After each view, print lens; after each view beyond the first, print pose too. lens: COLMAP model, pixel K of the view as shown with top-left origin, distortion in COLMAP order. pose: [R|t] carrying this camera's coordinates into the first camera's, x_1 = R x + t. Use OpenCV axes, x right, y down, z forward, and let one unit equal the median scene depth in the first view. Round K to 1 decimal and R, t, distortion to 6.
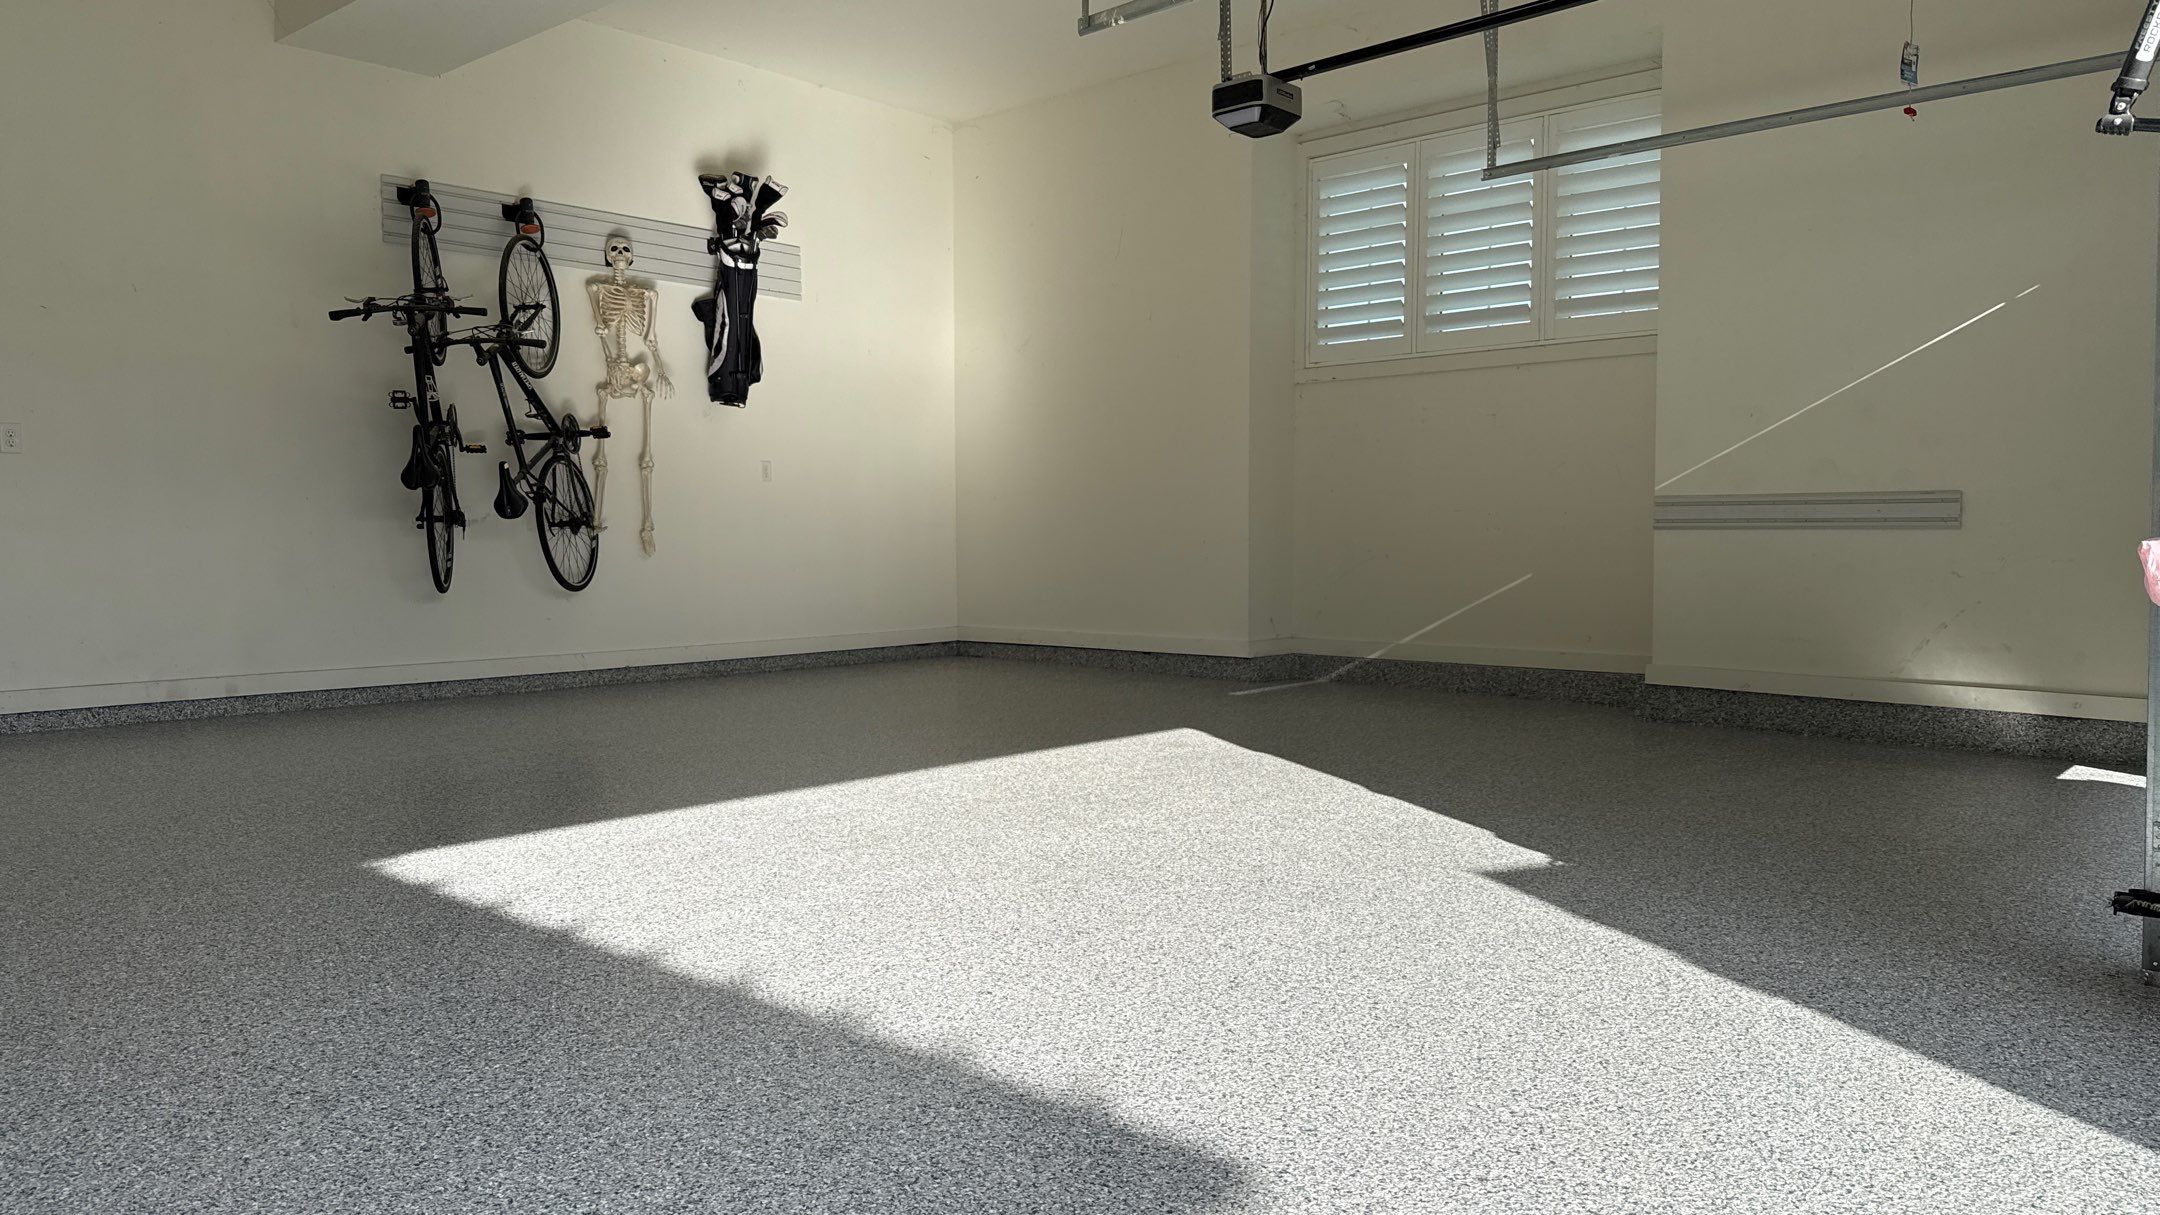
lens RADIAL K [[1493.3, 0, 1069.6], [0, 1493.3, 616.2], [0, 0, 1]] dist [0.144922, -0.228208]
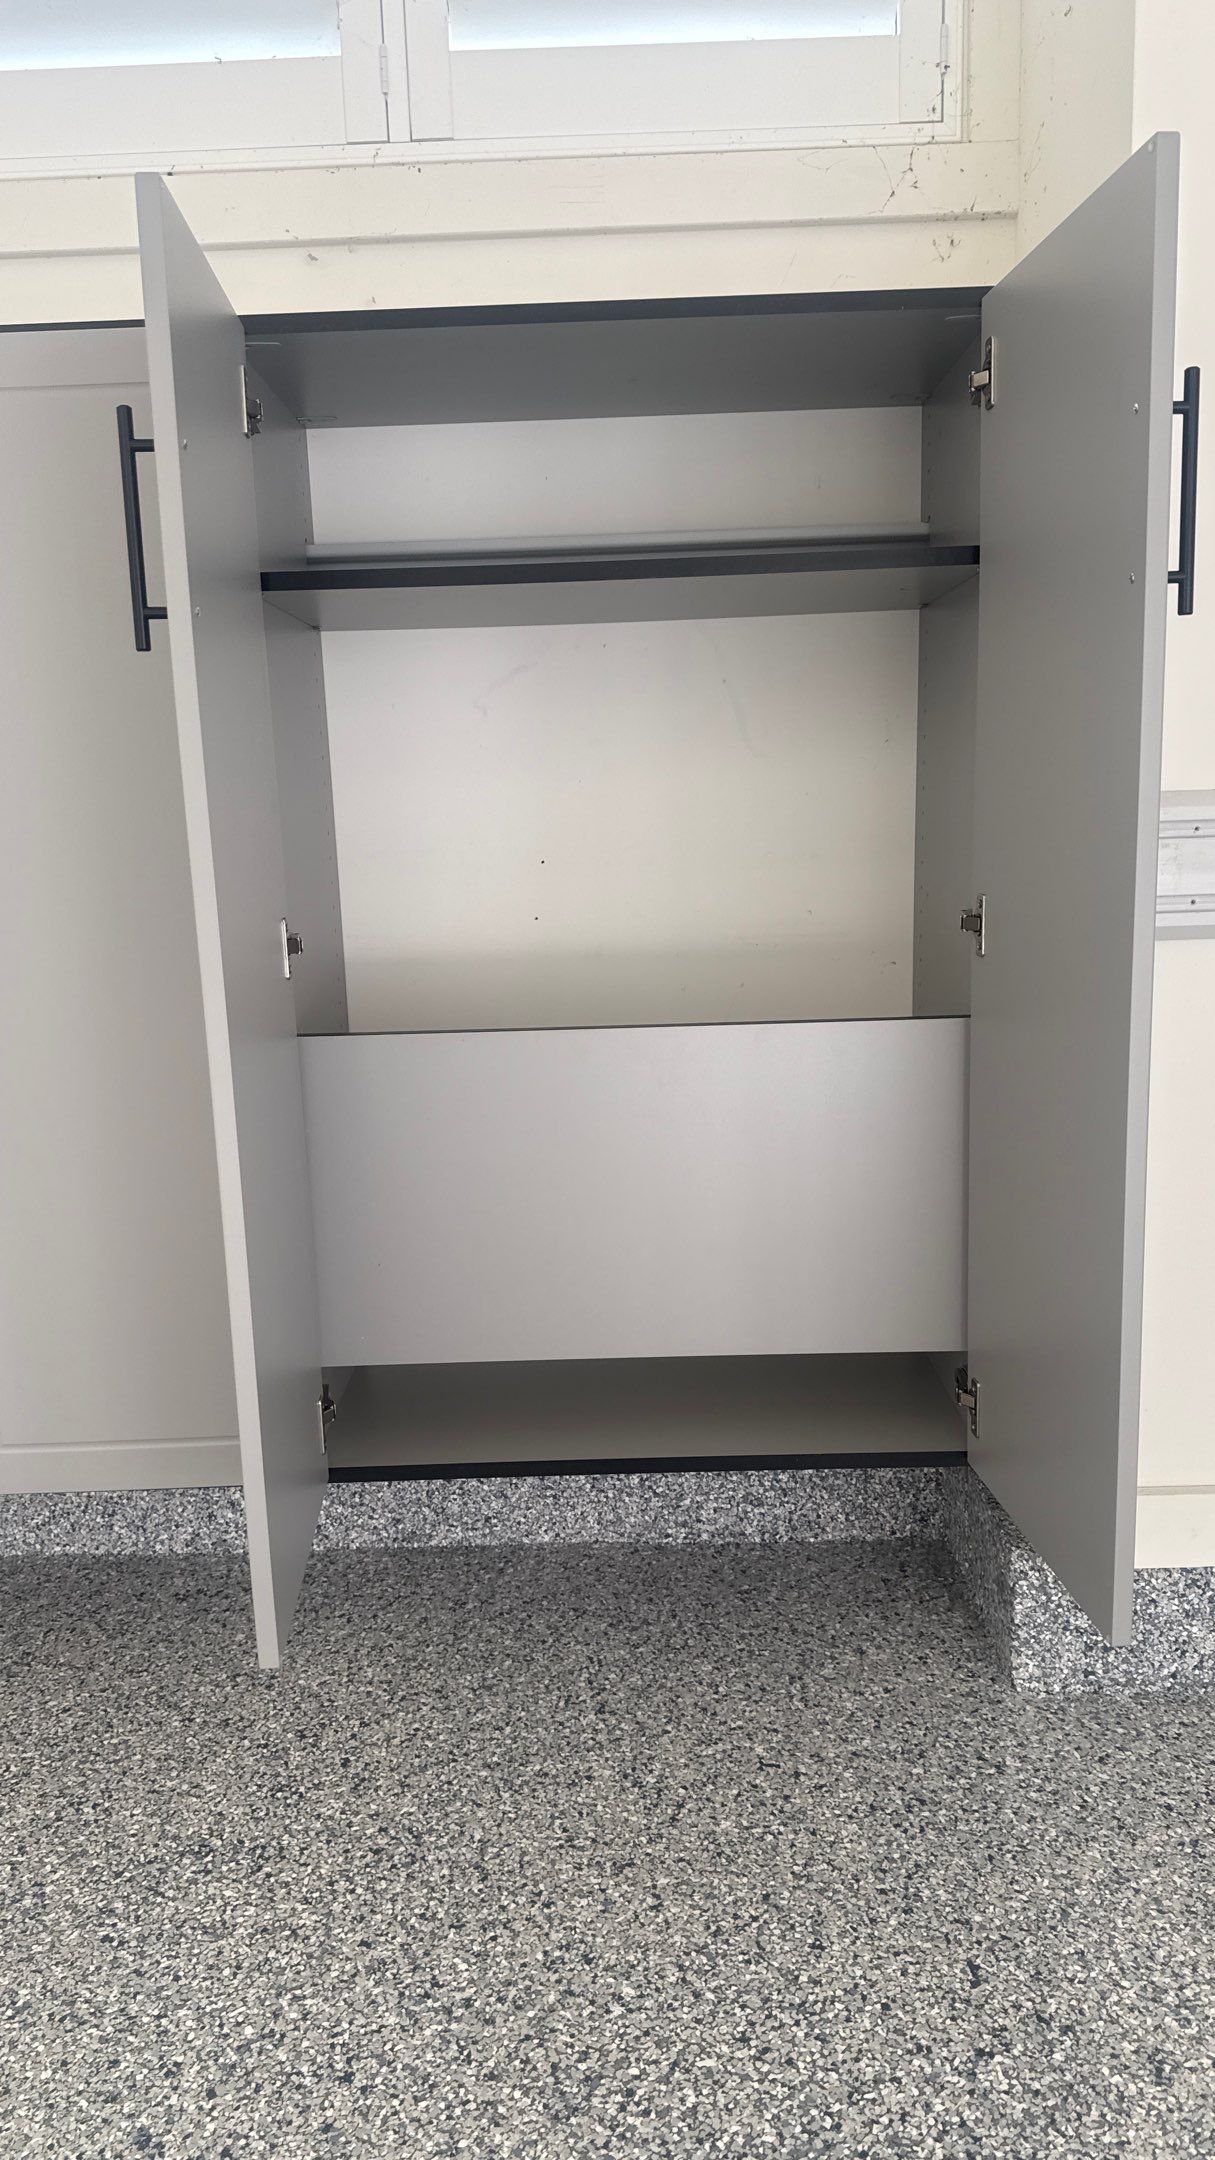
lens RADIAL K [[1542.1, 0, 613.2], [0, 1542.1, 1072.2], [0, 0, 1]] dist [0.003492, -0.004068]
pose [[0.758990, -0.150357, 0.633503, 0.158487], [0.069910, 0.986166, 0.150300, -0.069318], [-0.647338, -0.069788, 0.759002, 0.775451]]
